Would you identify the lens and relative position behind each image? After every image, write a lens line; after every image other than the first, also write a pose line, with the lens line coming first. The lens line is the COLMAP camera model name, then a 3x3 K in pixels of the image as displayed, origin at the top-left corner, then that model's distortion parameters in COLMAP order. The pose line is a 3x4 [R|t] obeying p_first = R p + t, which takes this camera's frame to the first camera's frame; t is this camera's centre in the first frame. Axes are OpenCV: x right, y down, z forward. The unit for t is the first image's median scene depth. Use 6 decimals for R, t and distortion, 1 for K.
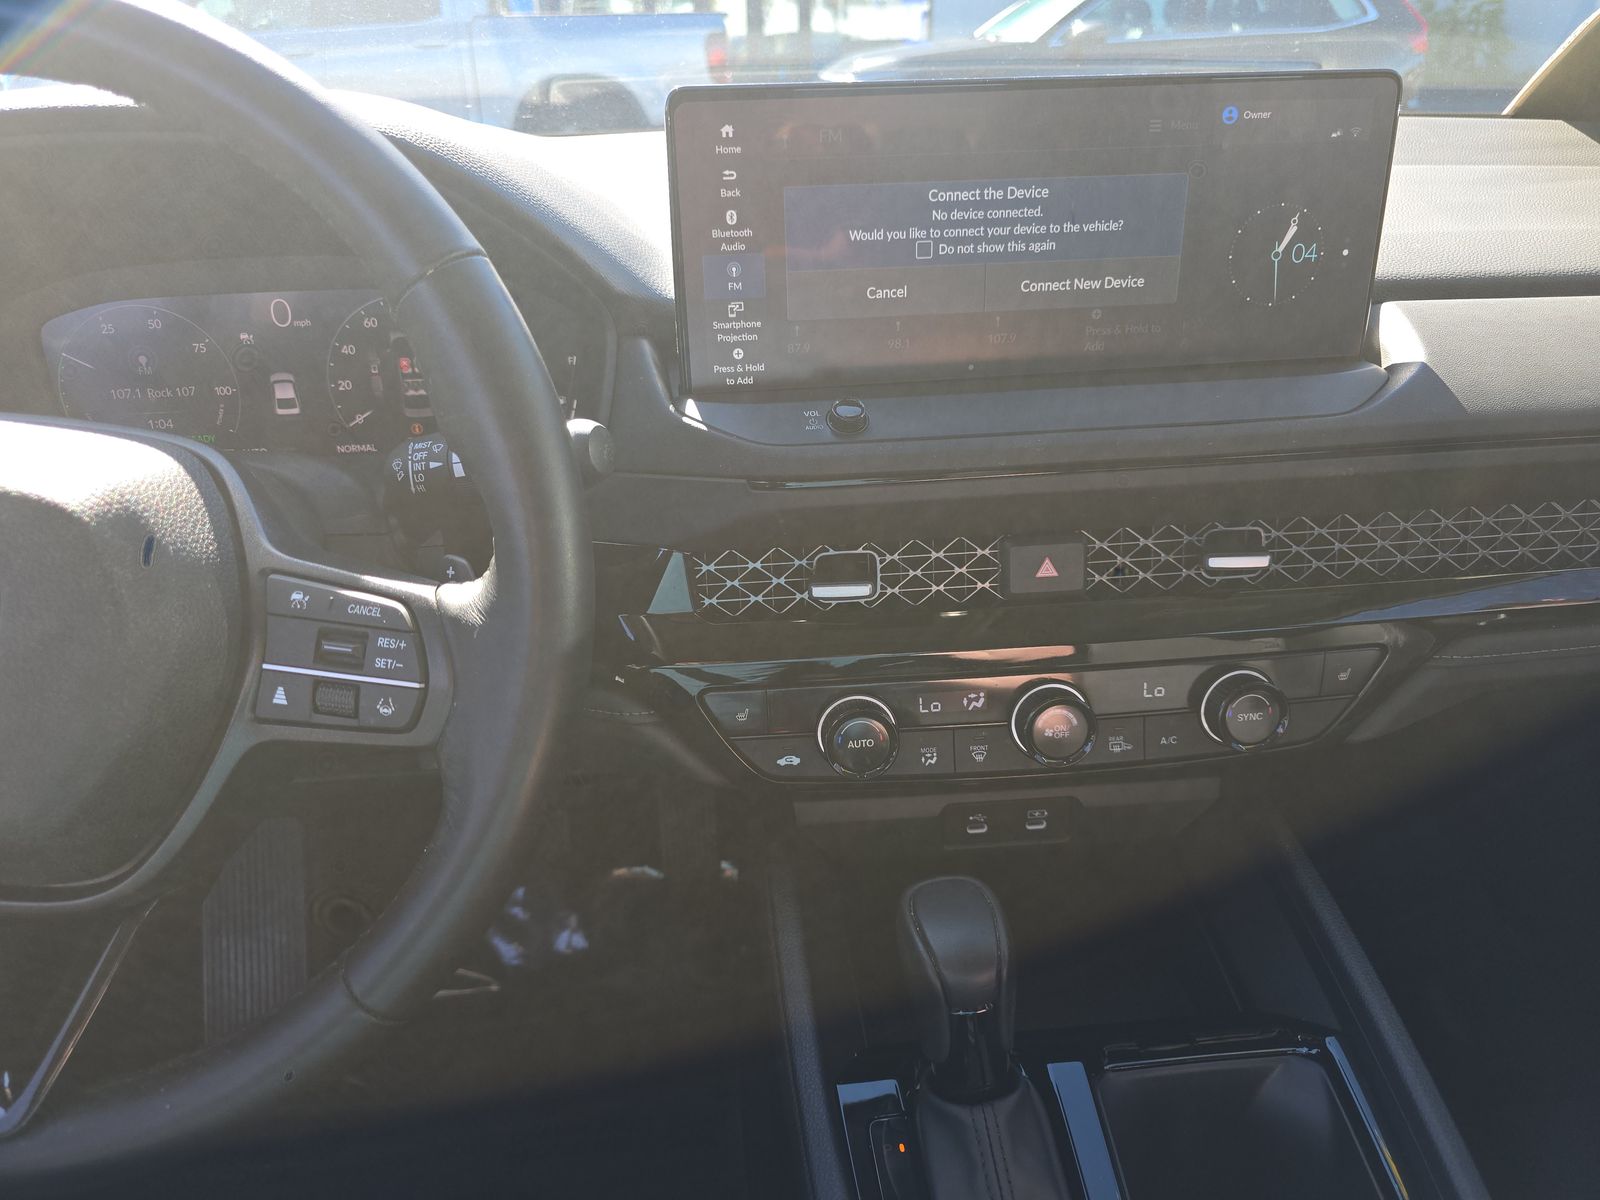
lens RADIAL K [[1069.3, 0, 800.0], [0, 1069.3, 600.0], [0, 0, 1]] dist [0.031512, -0.047545]
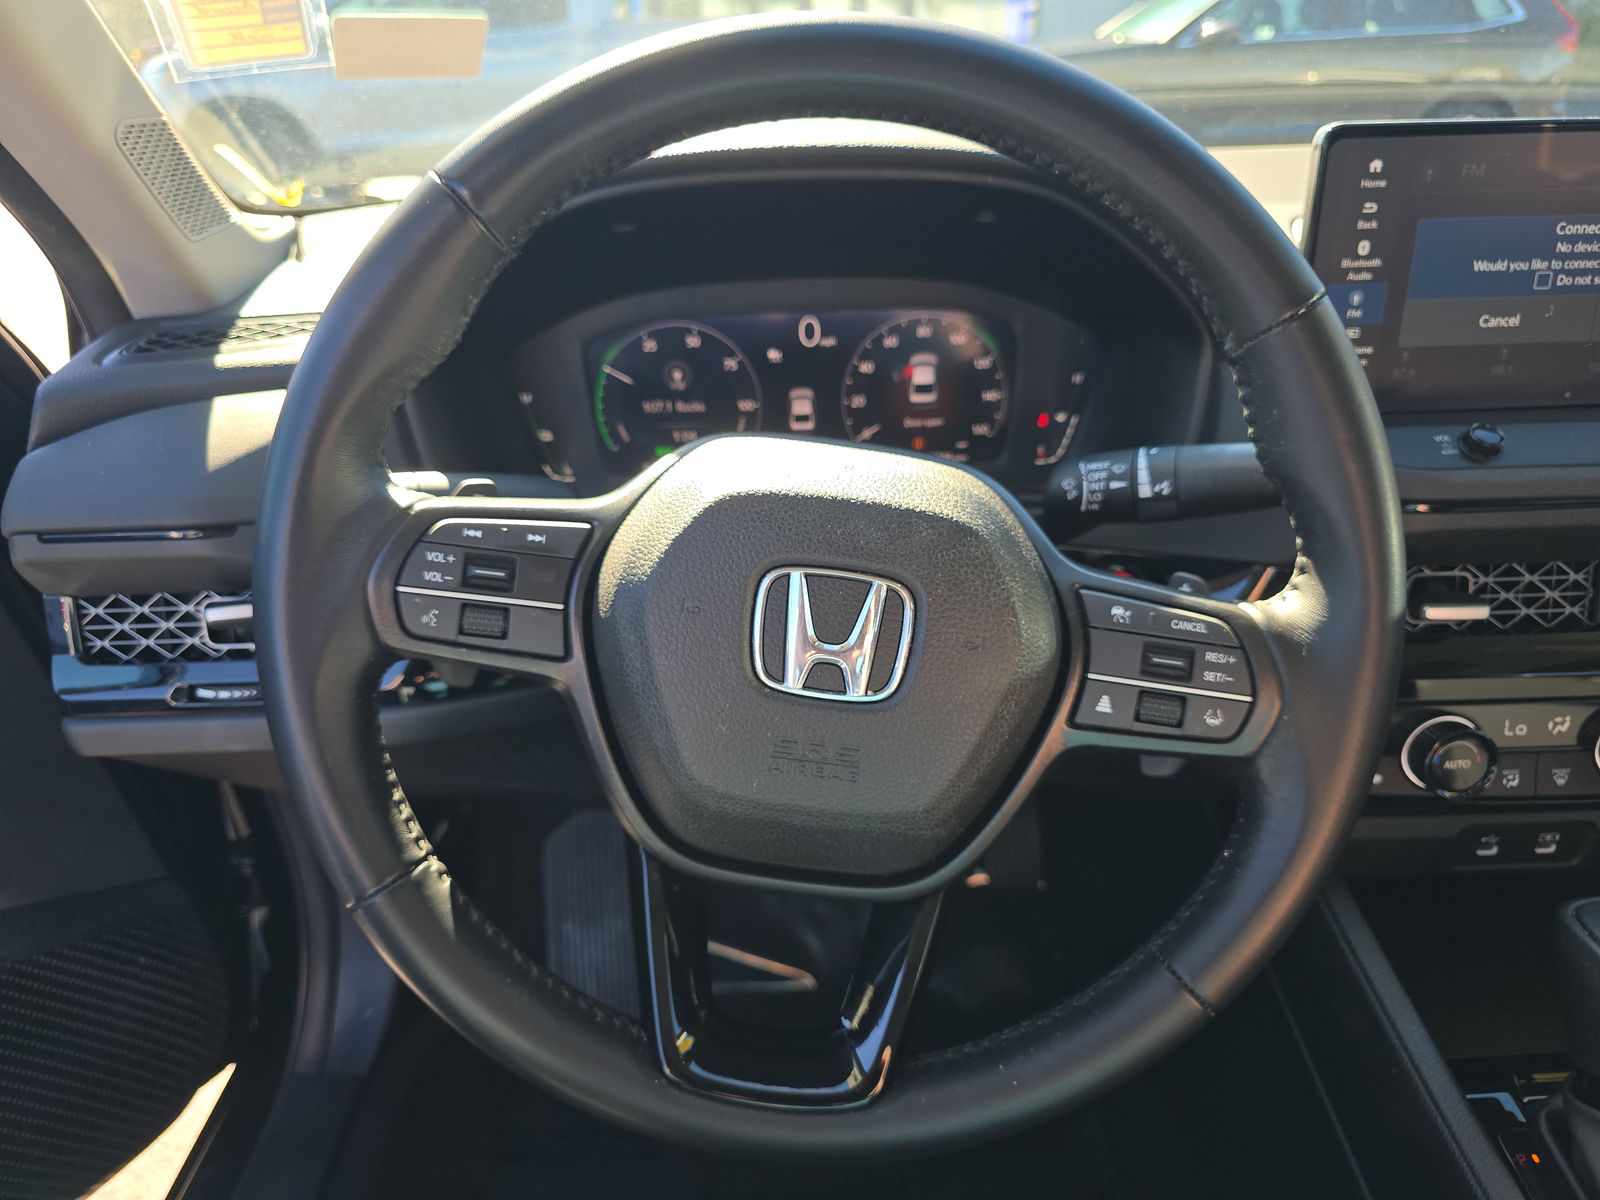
lens RADIAL K [[1078.8, 0, 800.0], [0, 1078.8, 600.0], [0, 0, 1]] dist [0.003956, -0.024693]
pose [[0.996882, 0.025703, -0.074607, -0.511817], [-0.025886, 0.999664, -0.001484, -0.003548], [0.074543, 0.003411, 0.997212, -0.068096]]
